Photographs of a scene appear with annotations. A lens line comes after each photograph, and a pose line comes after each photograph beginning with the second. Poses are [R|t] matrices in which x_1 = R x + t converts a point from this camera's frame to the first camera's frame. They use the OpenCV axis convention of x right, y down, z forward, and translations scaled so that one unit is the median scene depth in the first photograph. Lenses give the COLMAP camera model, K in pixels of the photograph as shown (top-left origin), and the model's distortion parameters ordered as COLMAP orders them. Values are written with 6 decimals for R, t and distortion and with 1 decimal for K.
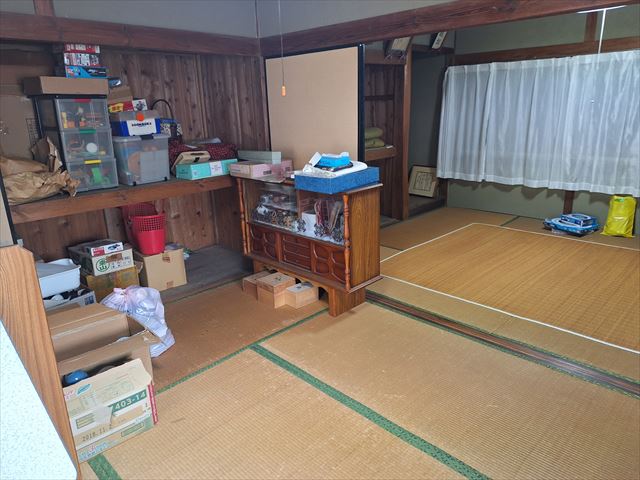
lens RADIAL K [[445.0, 0, 317.5], [0, 445.0, 229.2], [0, 0, 1]] dist [0.044763, -0.045457]
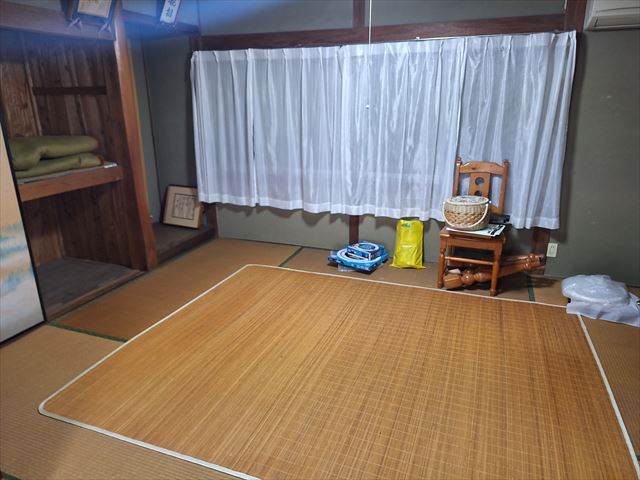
lens RADIAL K [[445.0, 0, 316.8], [0, 445.0, 240.9], [0, 0, 1]] dist [0.044763, -0.045457]
pose [[0.913659, -0.099338, 0.394157, 0.175240], [0.089070, 0.995039, 0.044311, -0.080257], [-0.396604, -0.005378, 0.917974, 0.282771]]
